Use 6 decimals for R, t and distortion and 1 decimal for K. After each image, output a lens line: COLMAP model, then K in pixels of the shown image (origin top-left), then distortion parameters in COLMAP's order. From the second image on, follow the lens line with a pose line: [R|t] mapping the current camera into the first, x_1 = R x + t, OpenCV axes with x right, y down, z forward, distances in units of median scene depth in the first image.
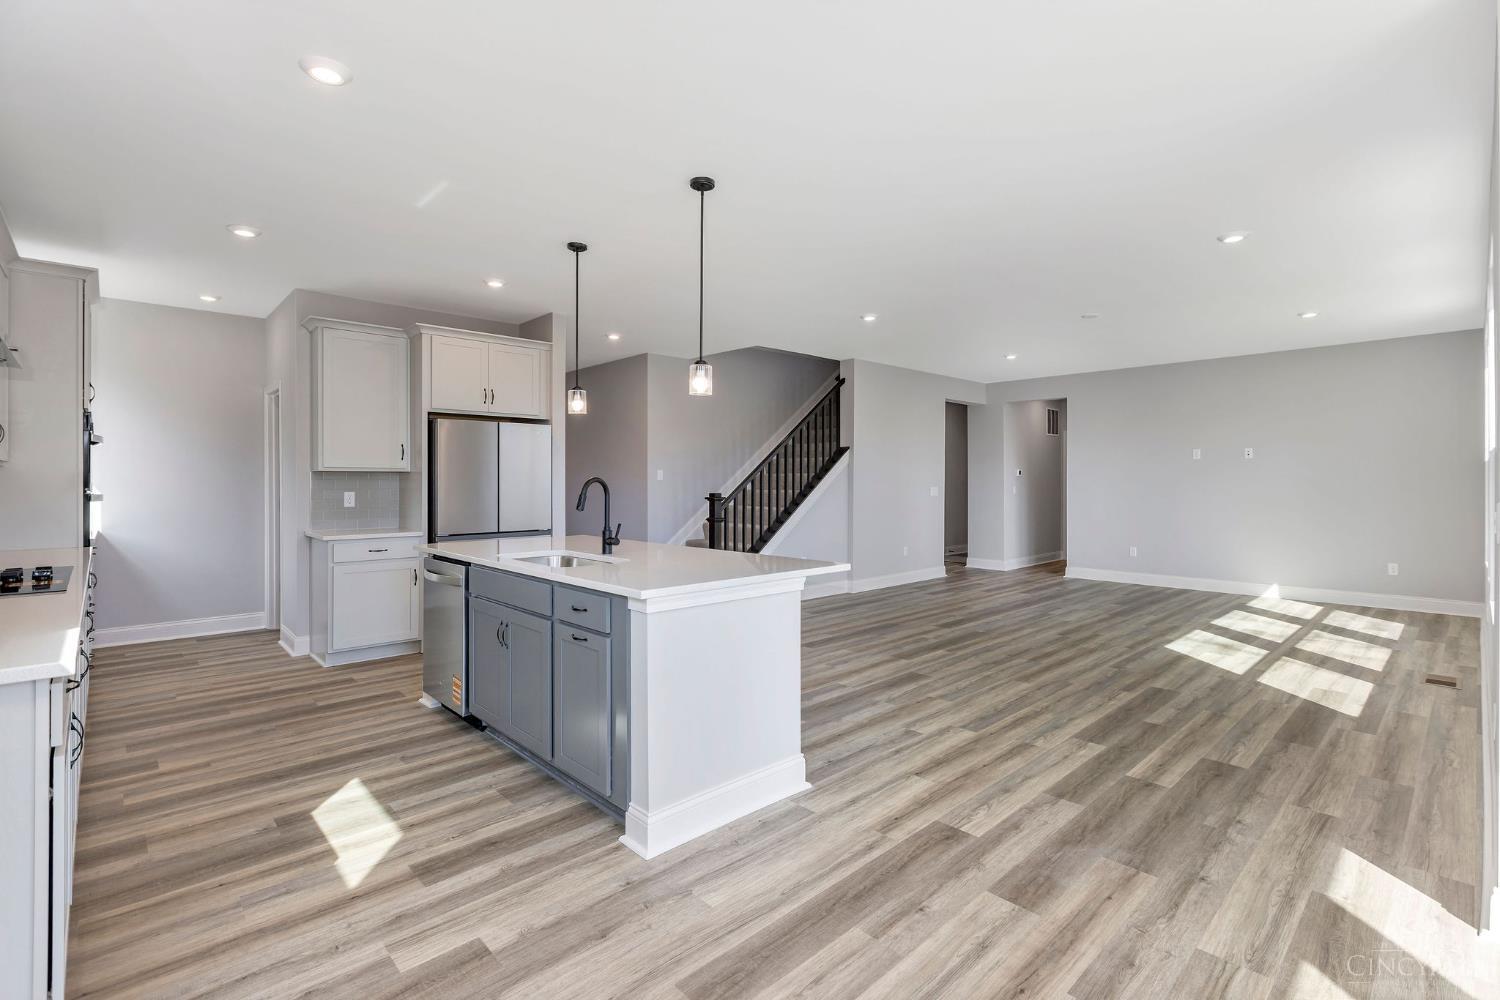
lens RADIAL K [[680.4, 0, 756.3], [0, 680.4, 489.2], [0, 0, 1]] dist [-0.000154, -0.001750]
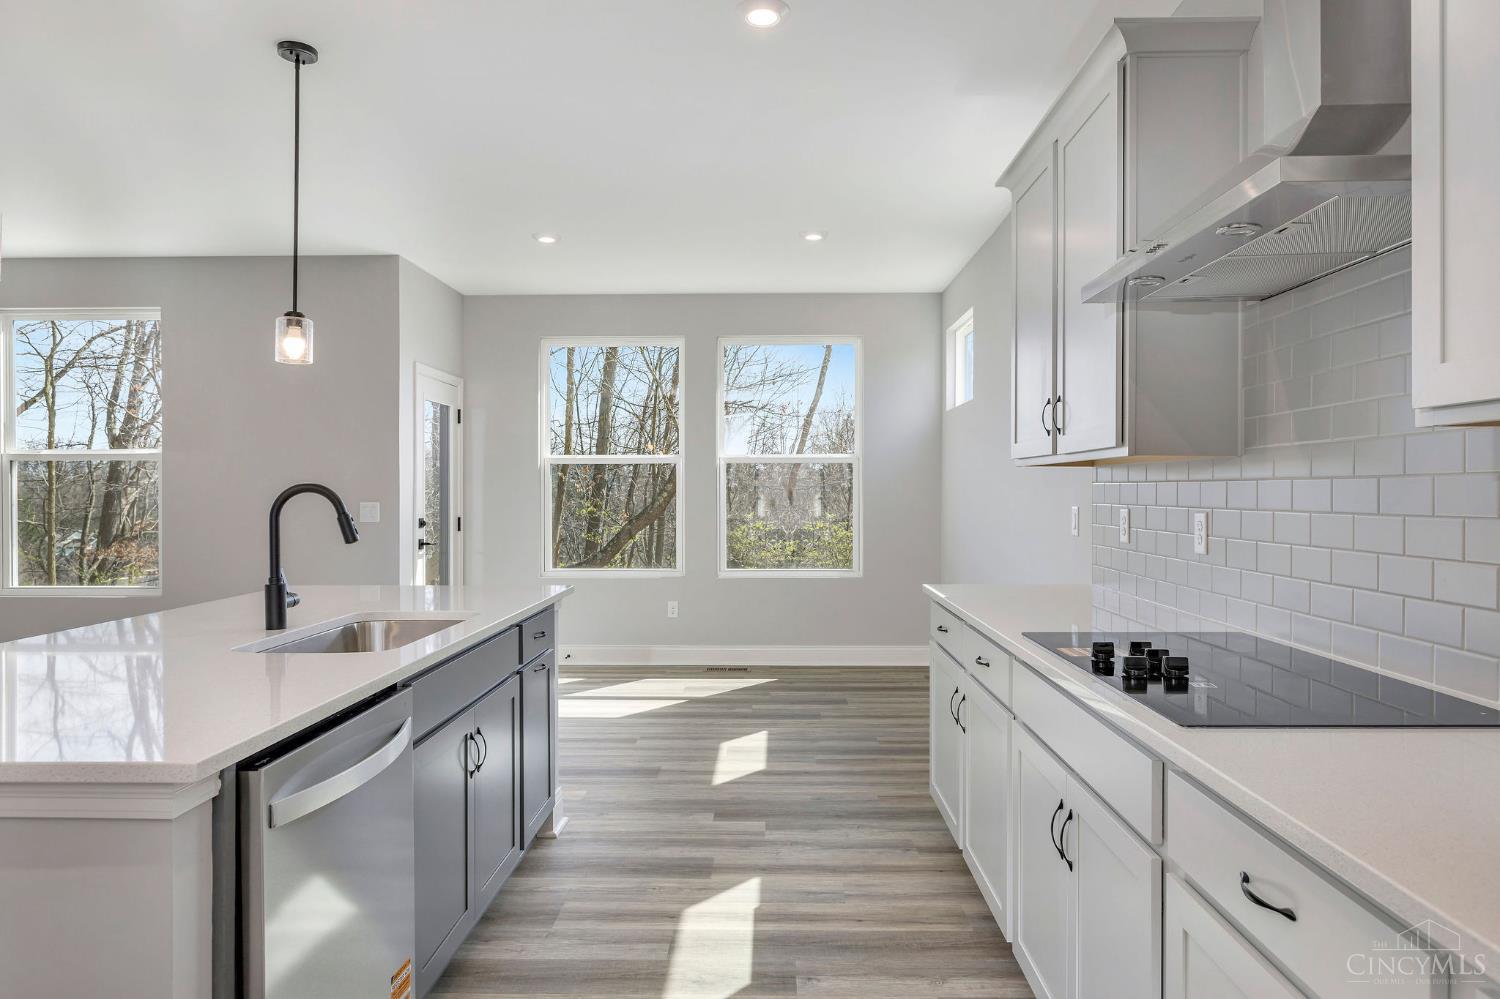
lens RADIAL K [[933.9, 0, 763.0], [0, 933.9, 508.9], [0, 0, 1]] dist [-0.009338, 0.004299]
pose [[-0.712625, -0.013012, 0.701424, -1.068321], [0.009799, 0.999546, 0.028498, -0.016469], [-0.701476, 0.027182, -0.712174, 1.341443]]
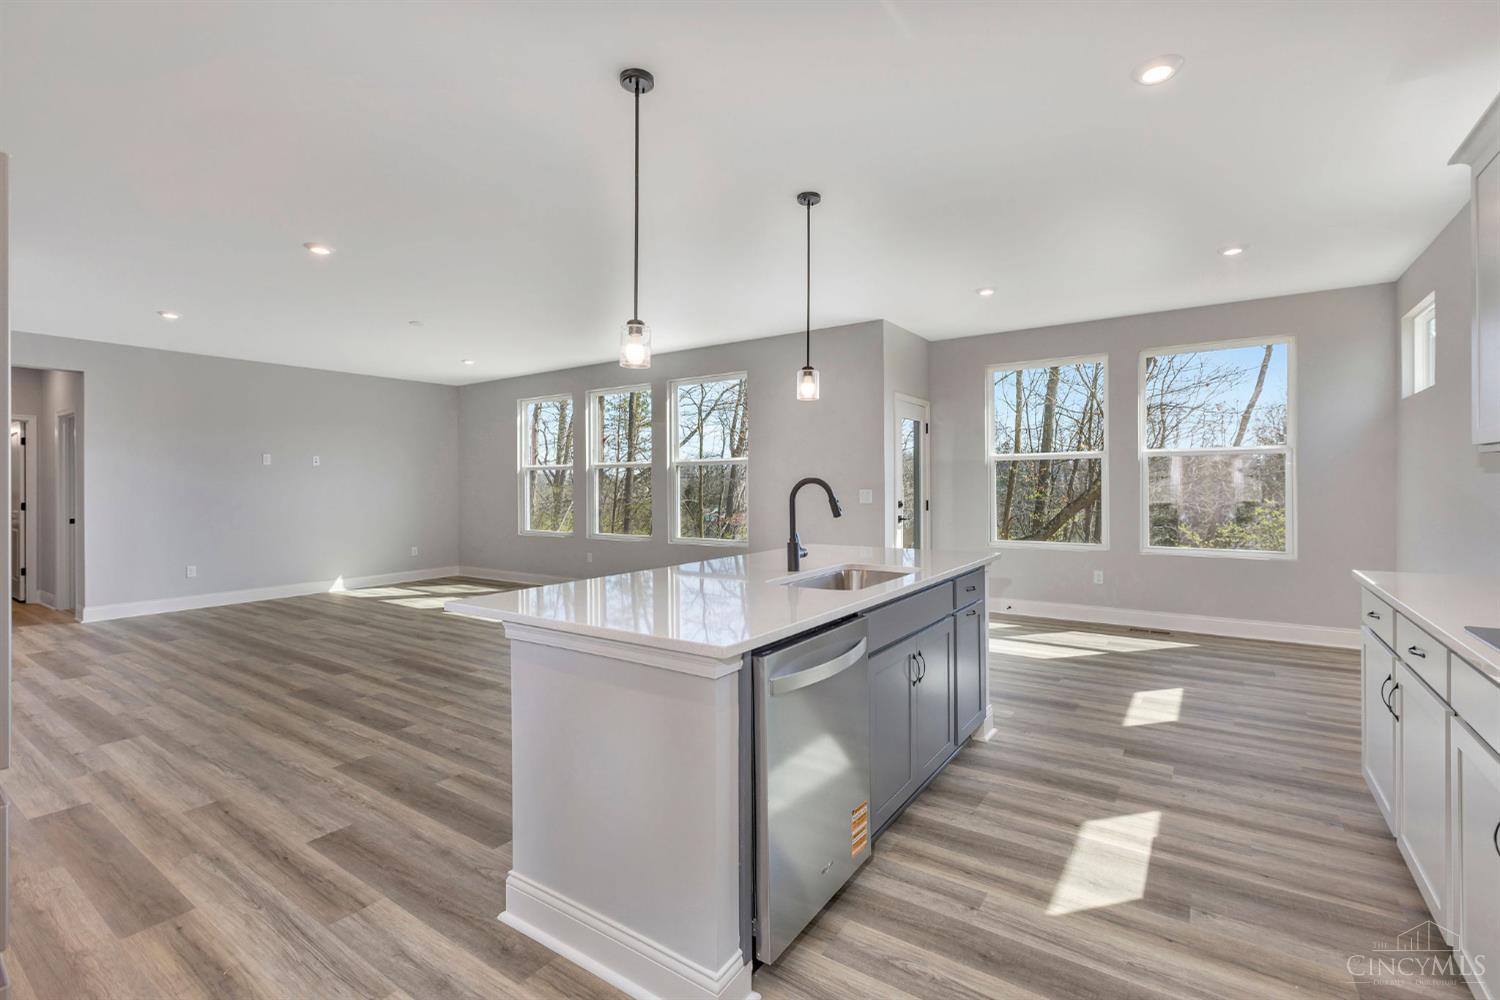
lens RADIAL K [[680.4, 0, 744.8], [0, 680.4, 494.8], [0, 0, 1]] dist [-0.000154, -0.001750]
pose [[-0.197047, -0.015698, 0.980268, -1.091083], [0.019439, 0.999613, 0.019915, -0.016338], [-0.980201, 0.022980, -0.196666, 1.312435]]
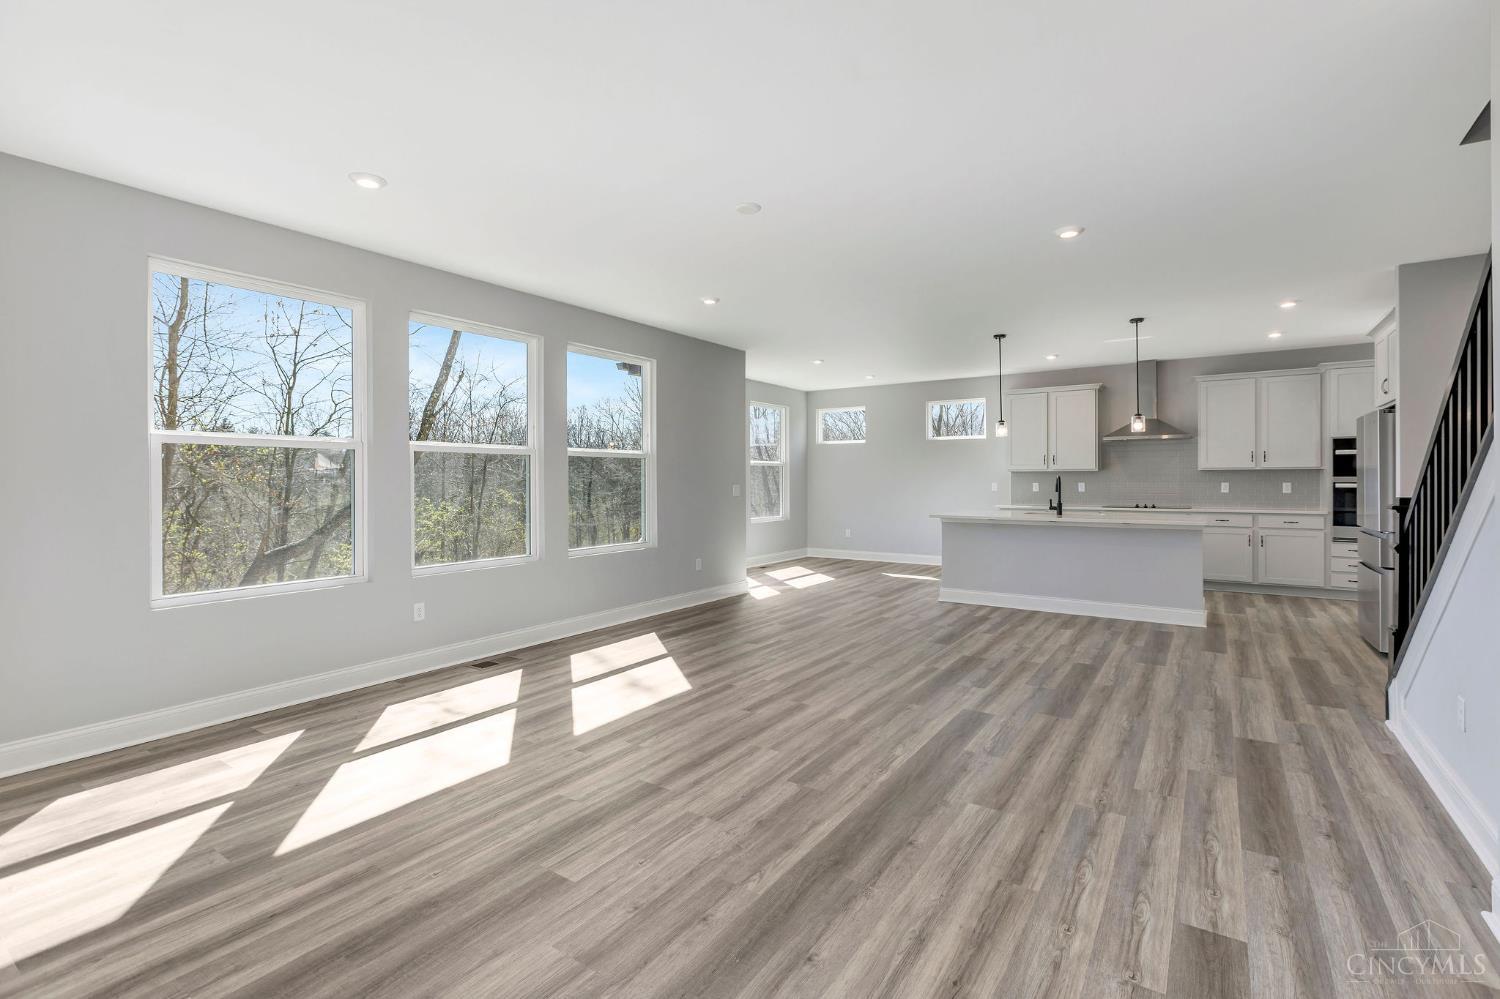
lens RADIAL K [[680.4, 0, 761.0], [0, 680.4, 492.0], [0, 0, 1]] dist [-0.000154, -0.001750]
pose [[-0.974343, 0.006143, -0.224983, 1.137350], [-0.000324, 0.999588, 0.028699, -0.034926], [0.225066, 0.028036, -0.973940, 2.922721]]
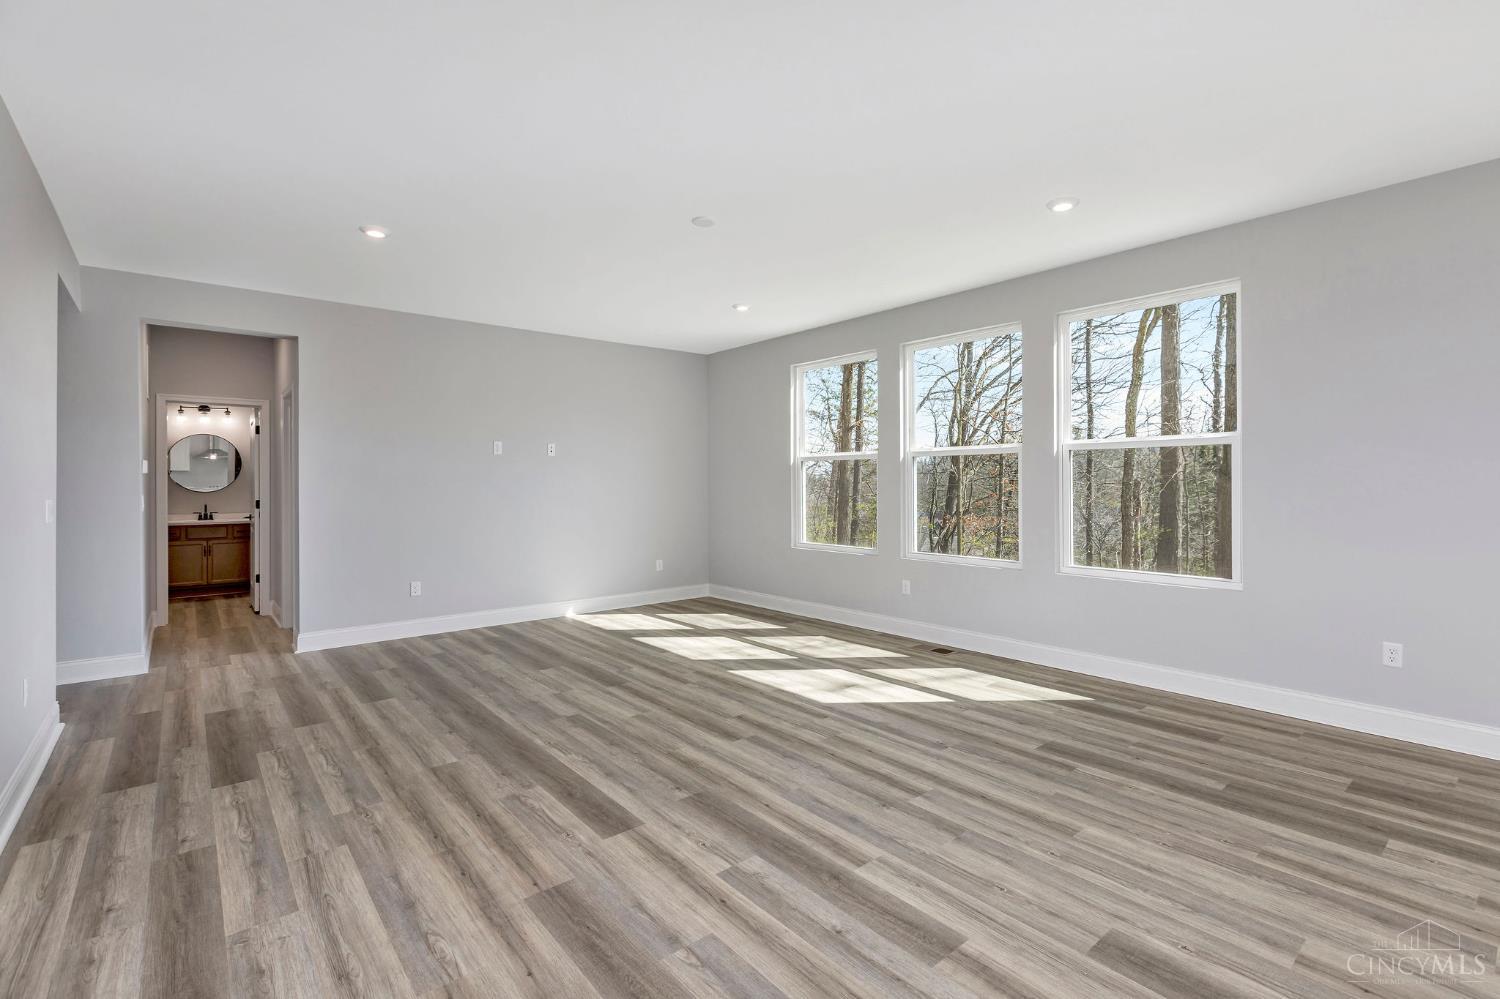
lens RADIAL K [[680.4, 0, 749.2], [0, 680.4, 492.8], [0, 0, 1]] dist [-0.000154, -0.001750]
pose [[0.061657, -0.017677, 0.997941, -0.261491], [0.016448, 0.999725, 0.016692, -0.022189], [-0.997962, 0.015385, 0.061931, 1.673242]]
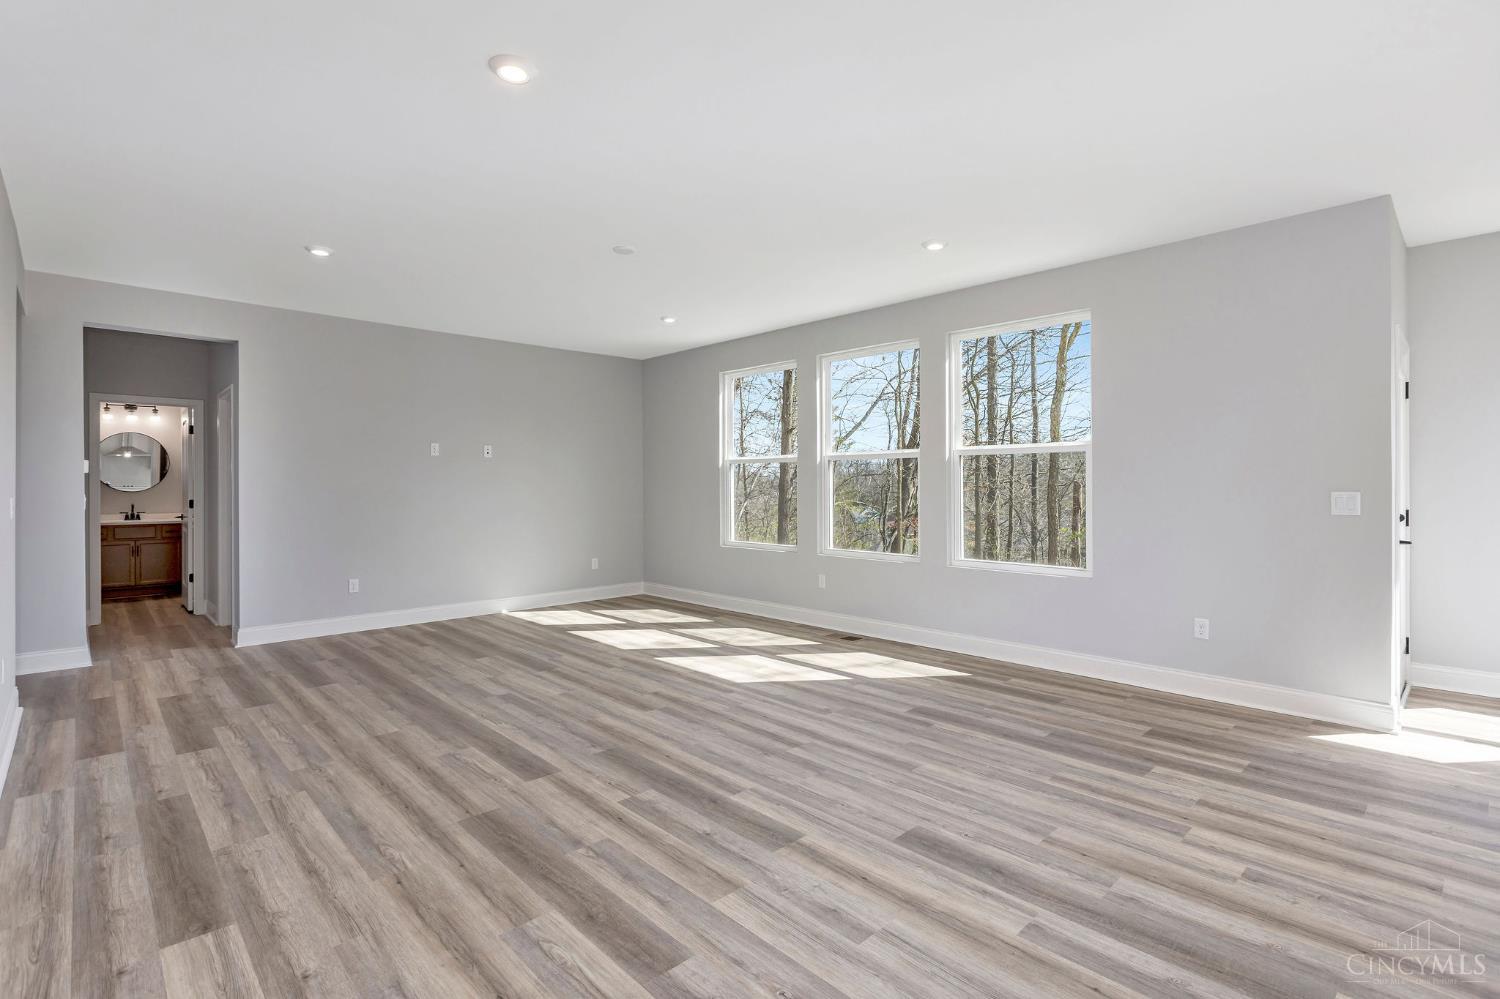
lens RADIAL K [[713.2, 0, 746.0], [0, 713.2, 490.3], [0, 0, 1]] dist [-0.007762, 0.000660]
pose [[0.002273, -0.012344, 0.999921, -0.468397], [0.015050, 0.999811, 0.012308, -0.022315], [-0.999884, 0.015021, 0.002458, 1.585522]]
